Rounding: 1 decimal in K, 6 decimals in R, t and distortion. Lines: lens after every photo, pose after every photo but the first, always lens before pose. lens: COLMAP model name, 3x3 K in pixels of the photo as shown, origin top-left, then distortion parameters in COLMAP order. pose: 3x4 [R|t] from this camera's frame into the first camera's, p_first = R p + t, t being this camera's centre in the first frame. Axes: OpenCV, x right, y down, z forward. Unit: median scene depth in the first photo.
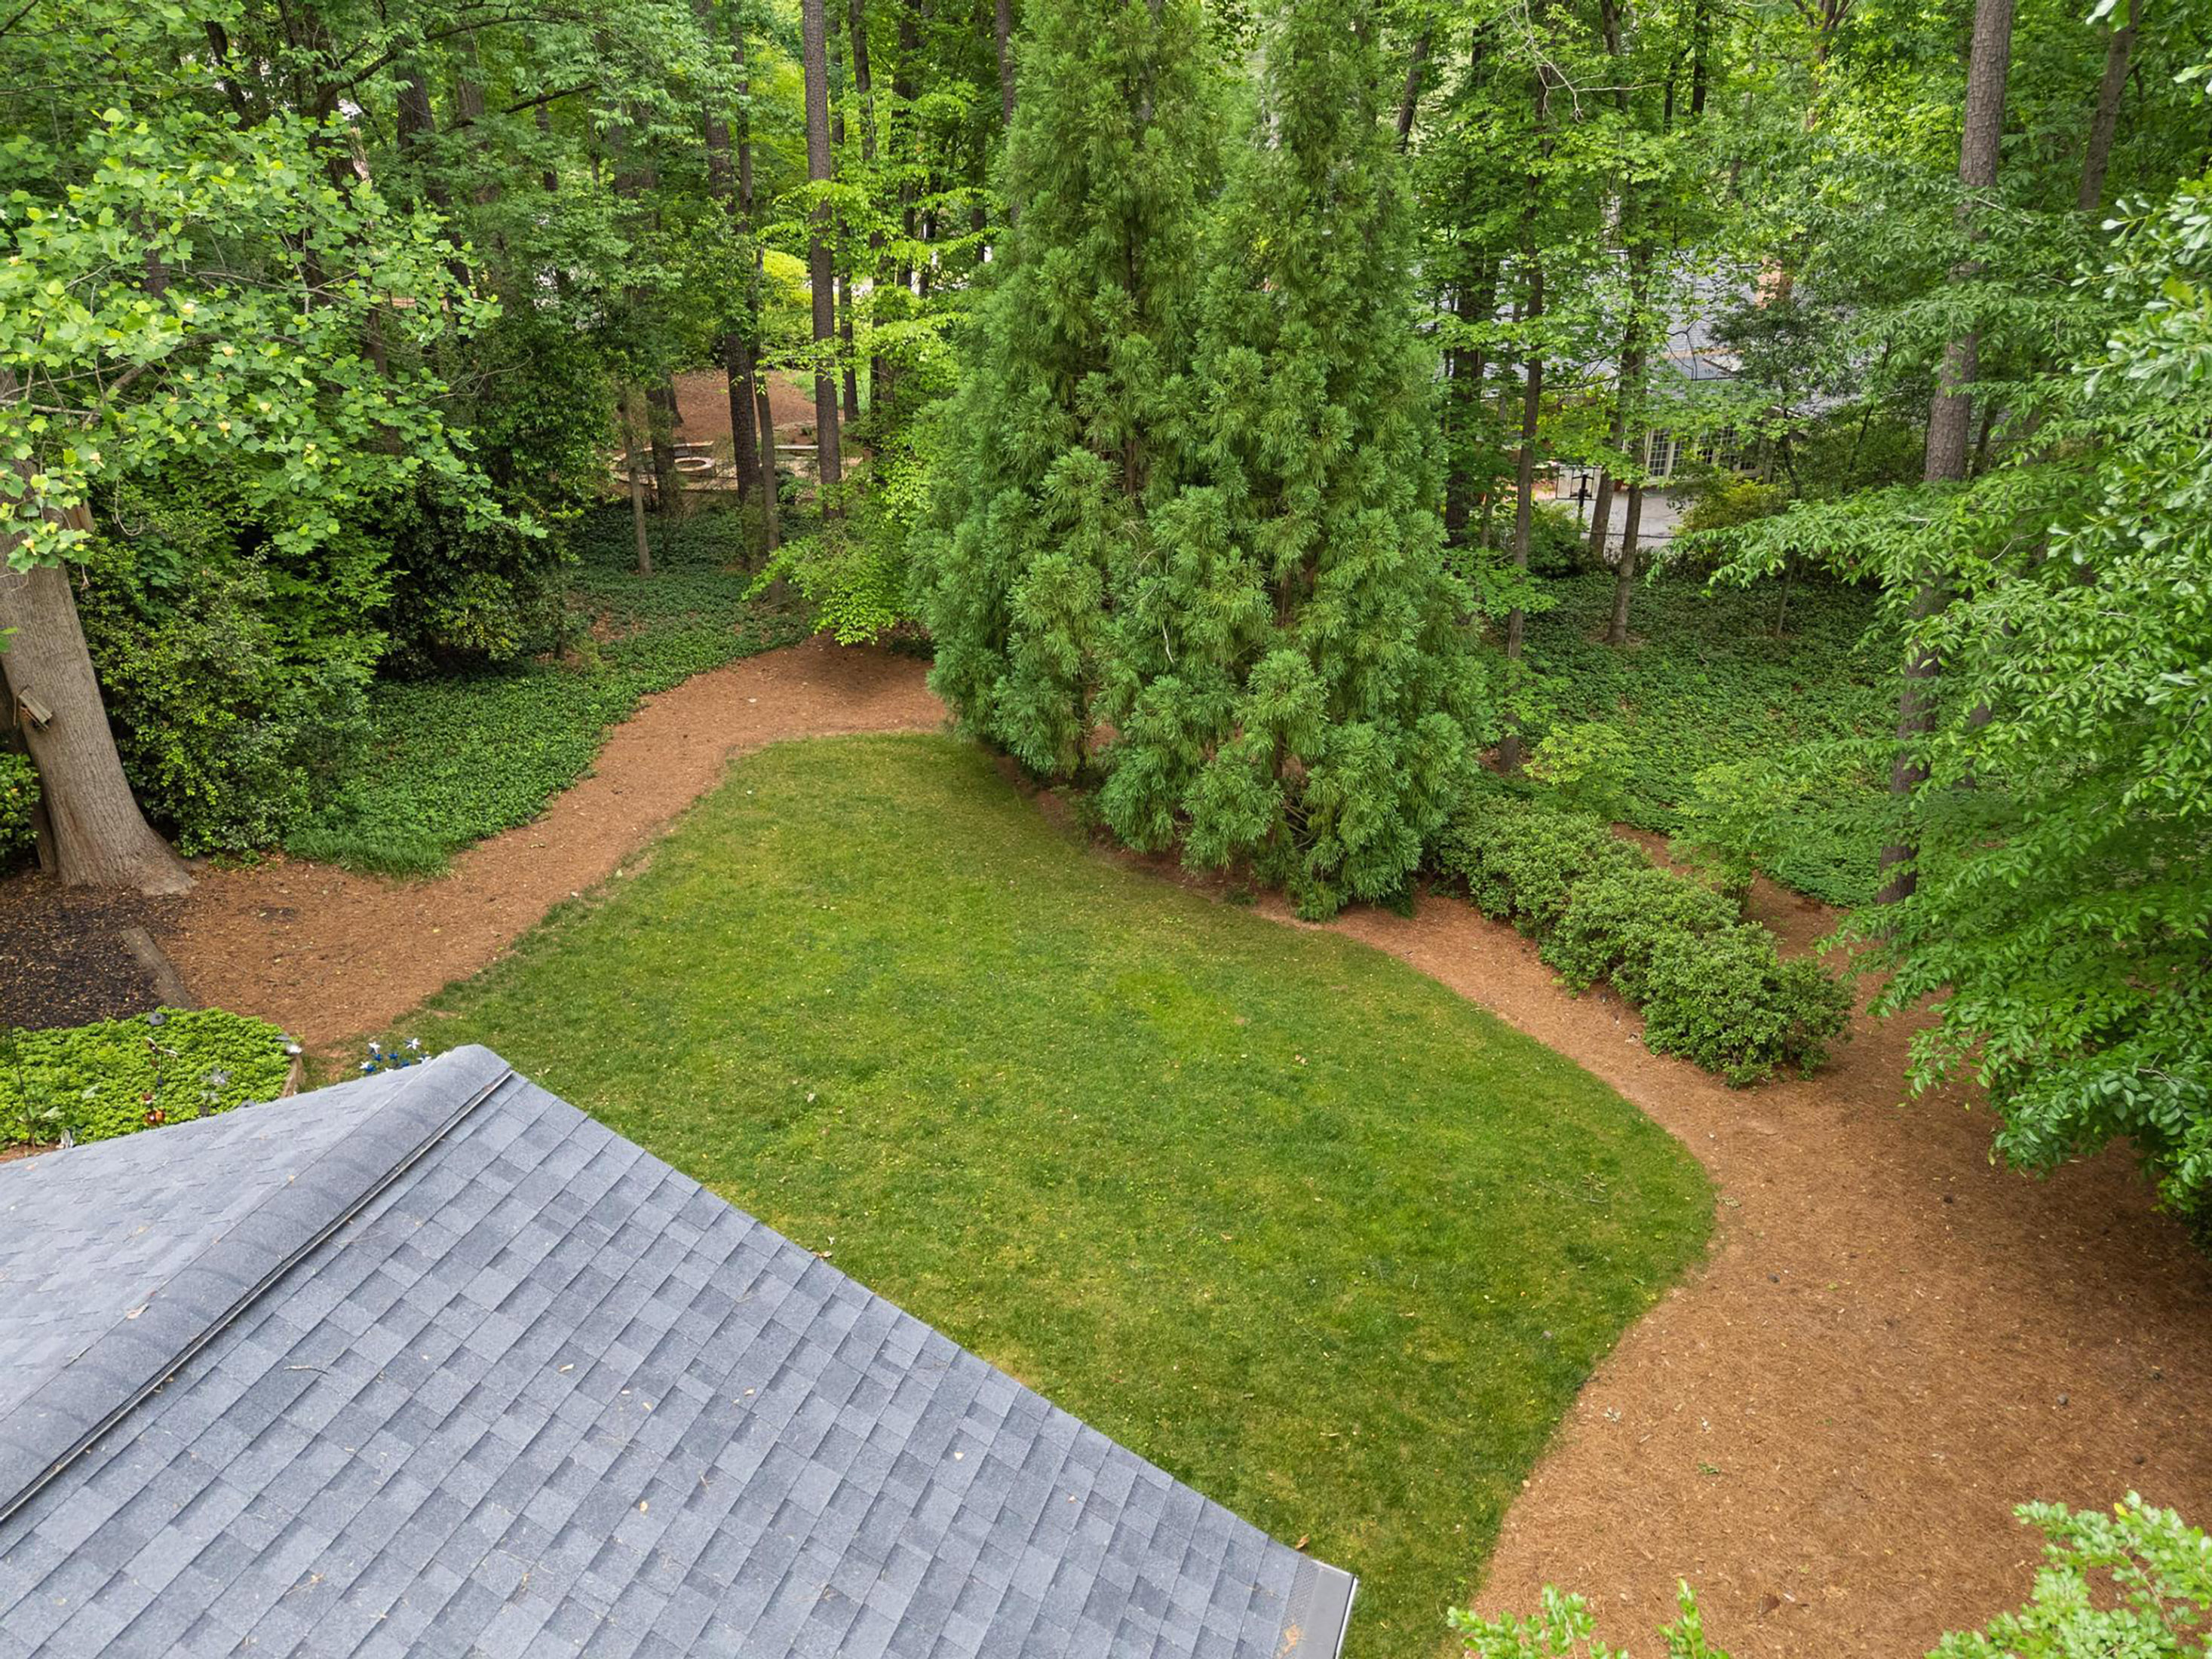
lens RADIAL K [[1614.8, 0, 1106.0], [0, 1614.8, 829.5], [0, 0, 1]] dist [-0.001148, -0.003504]
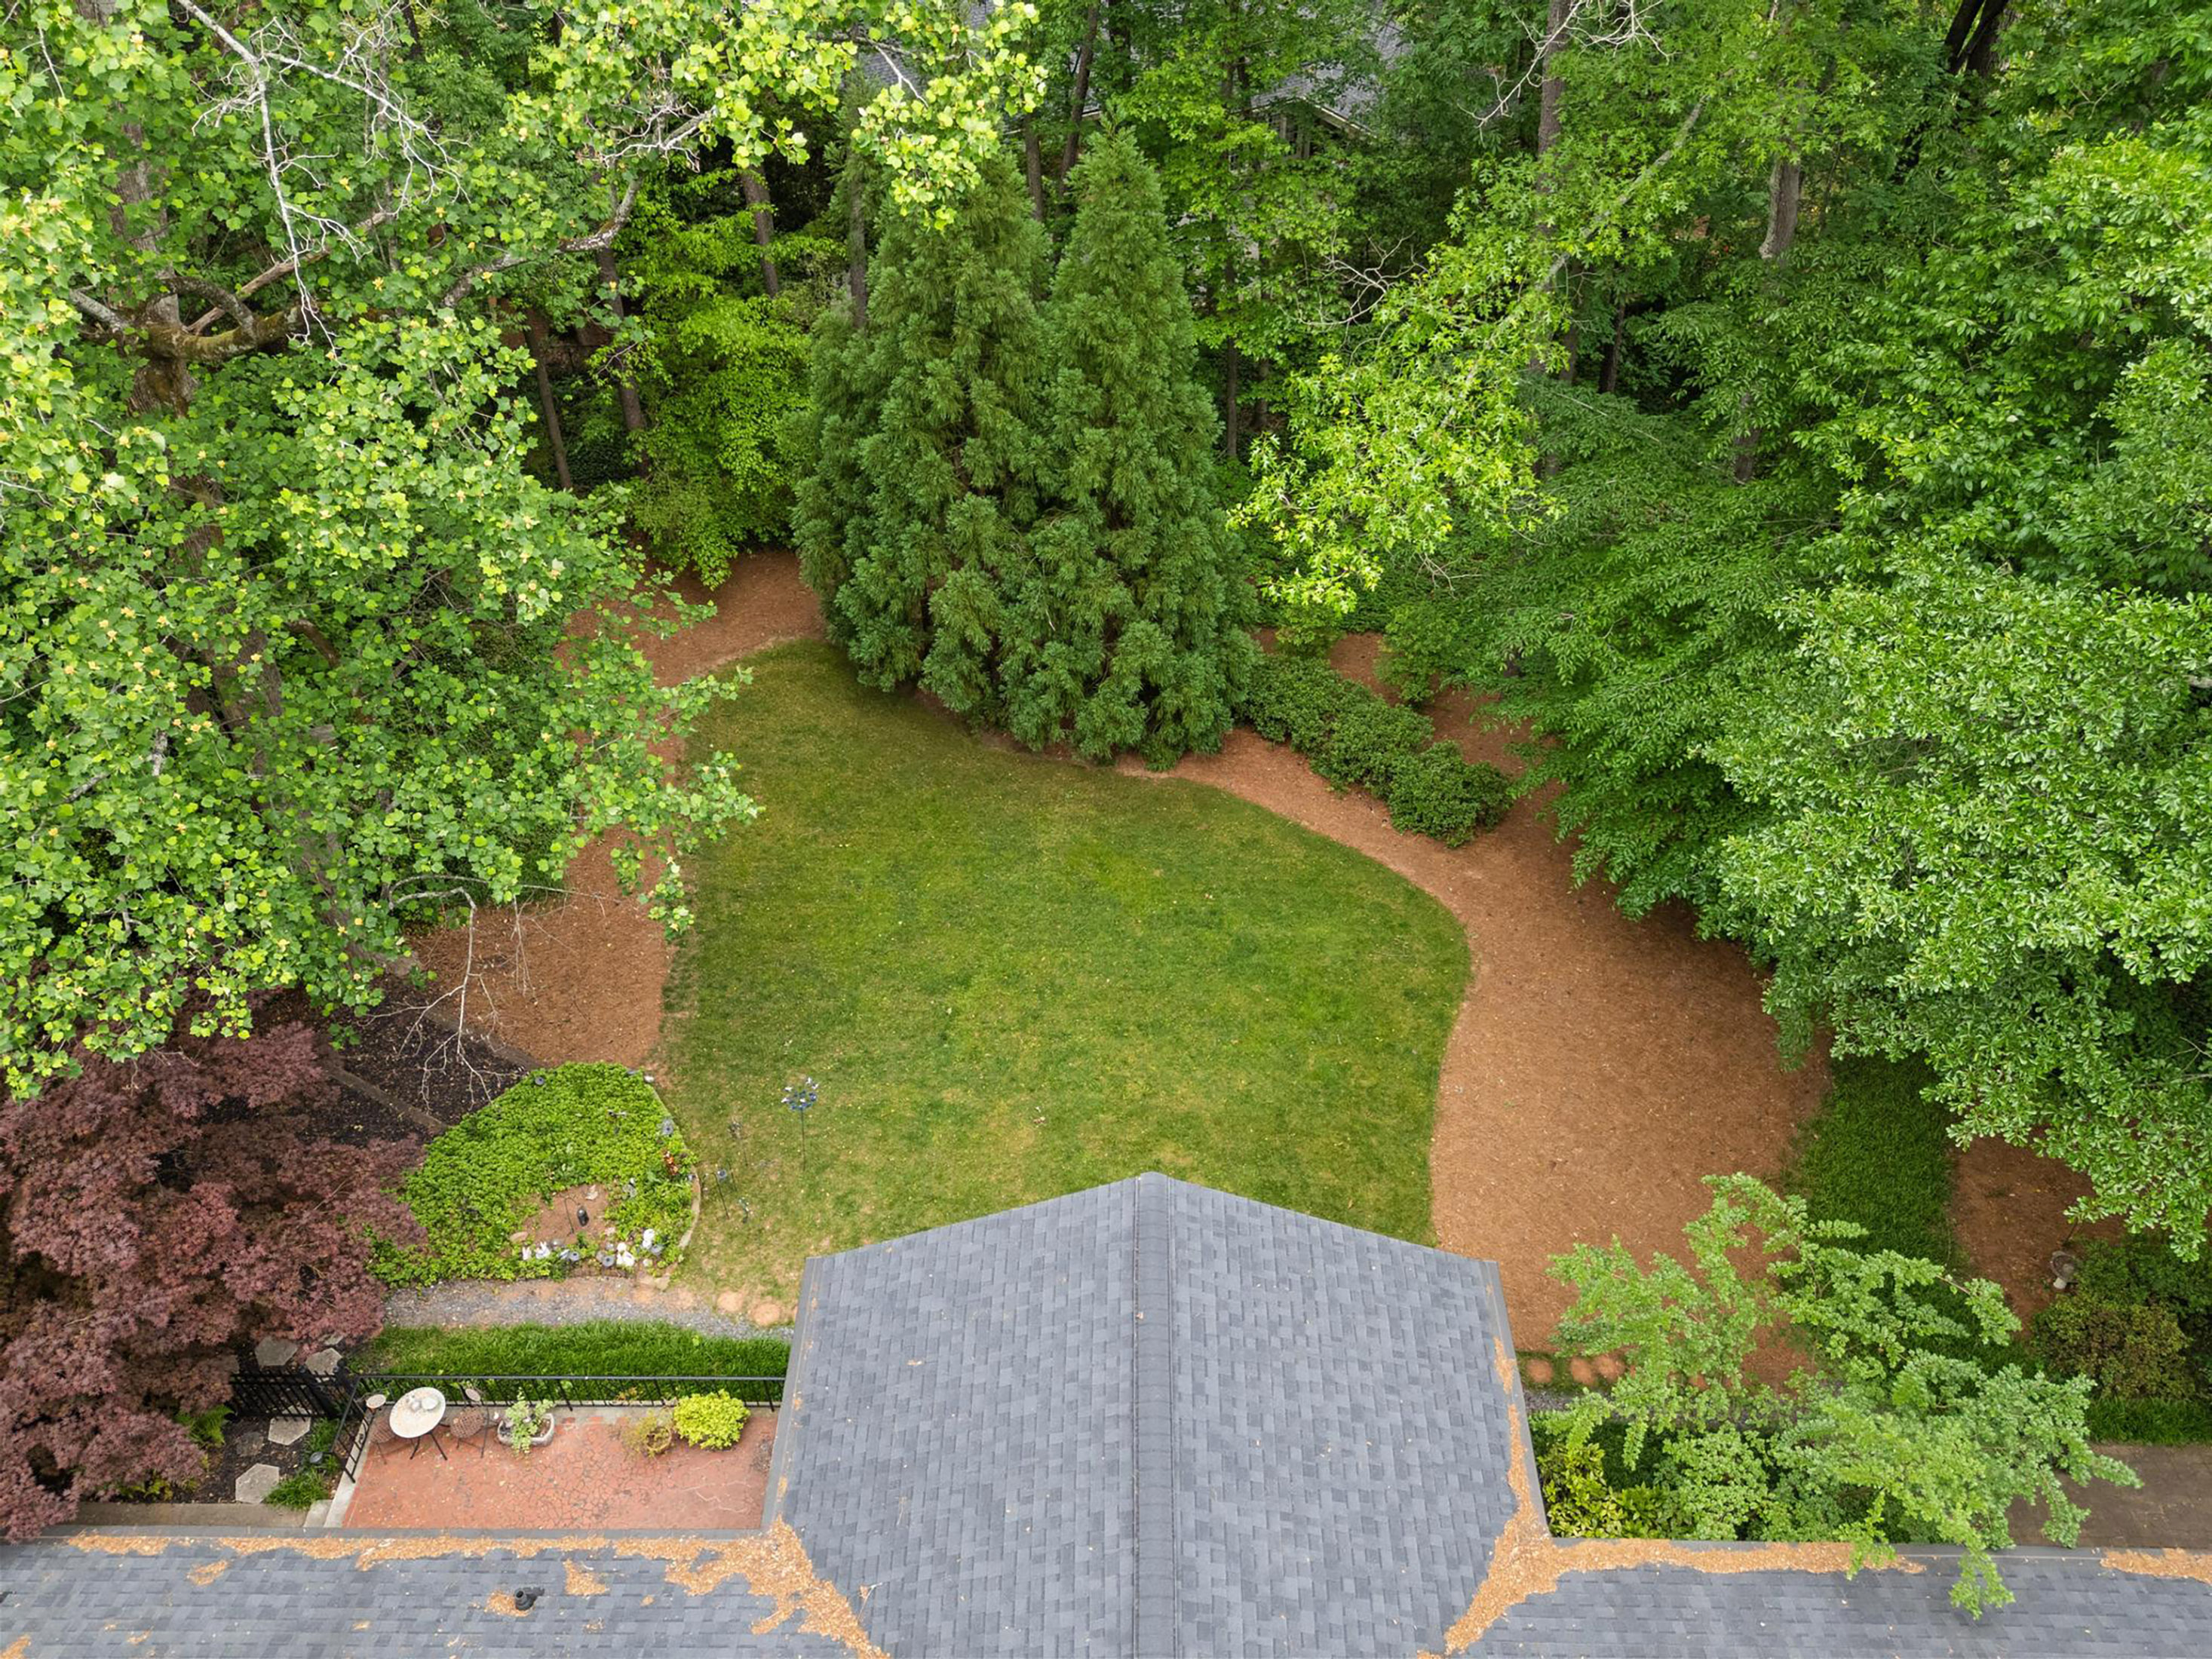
lens RADIAL K [[1614.8, 0, 1106.0], [0, 1614.8, 829.5], [0, 0, 1]] dist [-0.001148, -0.003504]
pose [[0.942175, -0.226370, 0.247111, -0.360877], [0.147581, 0.942291, 0.300511, -0.421349], [-0.300877, -0.246665, 0.921211, -0.425248]]
